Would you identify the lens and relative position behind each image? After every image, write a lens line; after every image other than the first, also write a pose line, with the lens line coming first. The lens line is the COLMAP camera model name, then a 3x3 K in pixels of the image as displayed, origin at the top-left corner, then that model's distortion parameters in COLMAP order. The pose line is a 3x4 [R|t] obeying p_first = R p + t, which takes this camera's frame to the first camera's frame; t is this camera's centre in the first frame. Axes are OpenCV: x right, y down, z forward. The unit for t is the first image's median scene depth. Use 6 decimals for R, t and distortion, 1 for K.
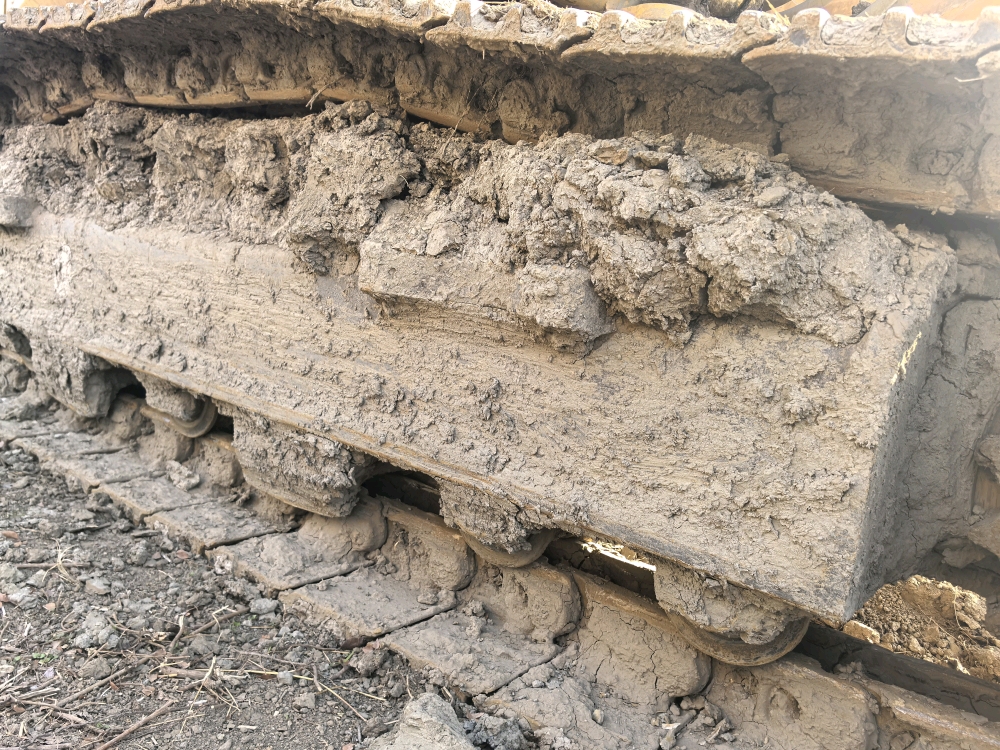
lens RADIAL K [[794.5, 0, 495.6], [0, 794.5, 370.8], [0, 0, 1]] dist [0.061208, -0.105308]
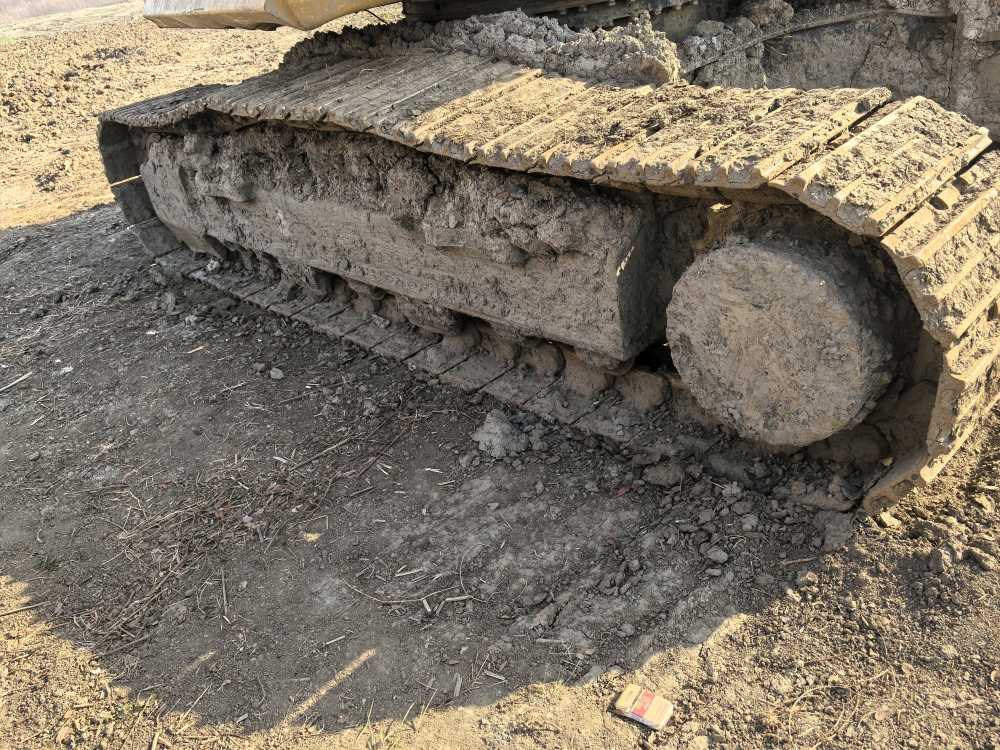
lens RADIAL K [[794.5, 0, 495.6], [0, 794.5, 370.8], [0, 0, 1]] dist [0.061208, -0.105308]
pose [[0.944965, -0.190981, -0.265644, 0.478534], [0.275389, 0.902673, 0.330669, -0.429133], [0.176638, -0.385627, 0.905589, -0.982148]]
